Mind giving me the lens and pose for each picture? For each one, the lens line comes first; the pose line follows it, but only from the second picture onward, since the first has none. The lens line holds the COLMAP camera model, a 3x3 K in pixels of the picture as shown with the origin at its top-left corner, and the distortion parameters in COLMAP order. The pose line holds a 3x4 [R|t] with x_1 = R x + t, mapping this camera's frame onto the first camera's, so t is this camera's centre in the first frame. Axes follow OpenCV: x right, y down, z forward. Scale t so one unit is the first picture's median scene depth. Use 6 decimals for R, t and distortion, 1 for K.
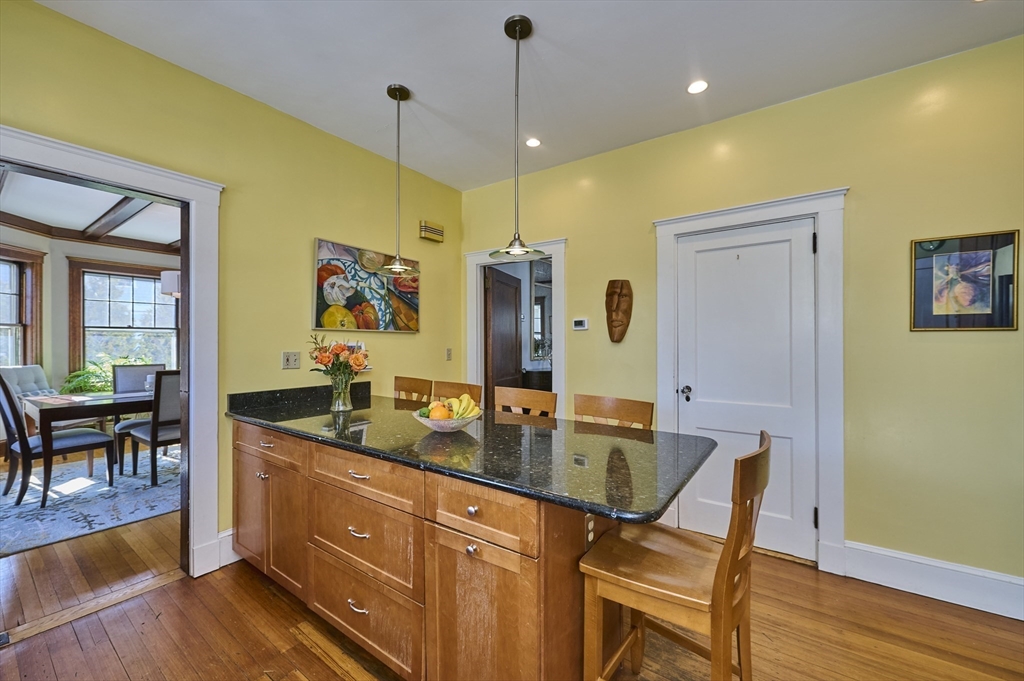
lens RADIAL K [[404.7, 0, 510.6], [0, 404.7, 344.0], [0, 0, 1]] dist [-0.006588, -0.000336]
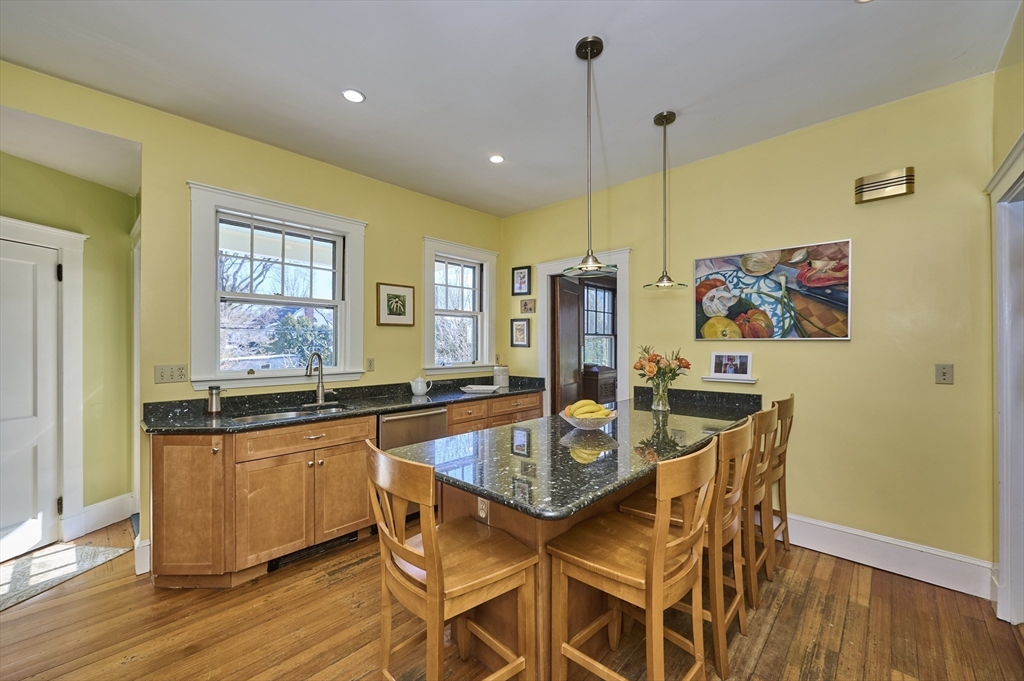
lens RADIAL K [[404.7, 0, 509.4], [0, 404.7, 343.7], [0, 0, 1]] dist [-0.006588, -0.000336]
pose [[-0.119903, -0.012720, -0.992704, 0.624388], [-0.005274, 0.999912, -0.012175, -0.009209], [0.992772, 0.003775, -0.119960, 0.549130]]
